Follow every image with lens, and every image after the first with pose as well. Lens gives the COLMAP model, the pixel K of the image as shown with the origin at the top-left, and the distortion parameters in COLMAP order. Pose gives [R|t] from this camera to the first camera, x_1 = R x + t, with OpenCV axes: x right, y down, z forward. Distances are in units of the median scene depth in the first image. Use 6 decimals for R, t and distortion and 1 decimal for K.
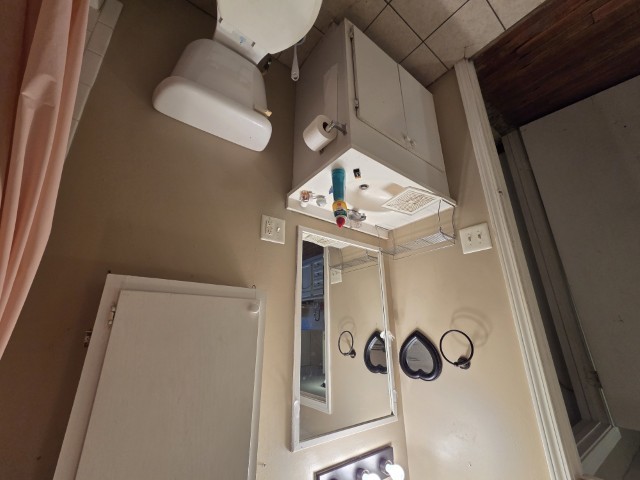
lens RADIAL K [[262.5, 0, 319.4], [0, 262.5, 240.3], [0, 0, 1]] dist [0.002384, -0.000738]
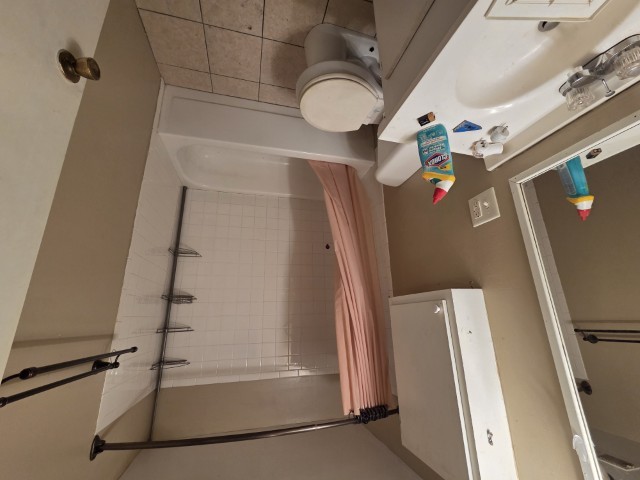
lens RADIAL K [[262.5, 0, 319.4], [0, 262.5, 240.3], [0, 0, 1]] dist [0.002384, -0.000738]
pose [[-0.371996, -0.255644, -0.892337, 0.755125], [0.331392, 0.861399, -0.384930, 0.202035], [0.867063, -0.438906, -0.235719, 0.708391]]
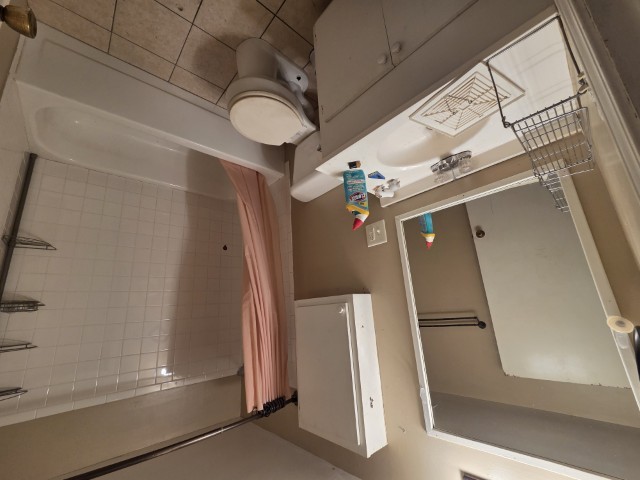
lens RADIAL K [[262.5, 0, 319.4], [0, 262.5, 240.3], [0, 0, 1]] dist [0.002384, -0.000738]
pose [[0.092561, -0.268081, -0.958939, 0.893580], [0.392402, 0.894954, -0.212317, 0.132433], [0.915125, -0.356637, 0.188033, 0.561976]]
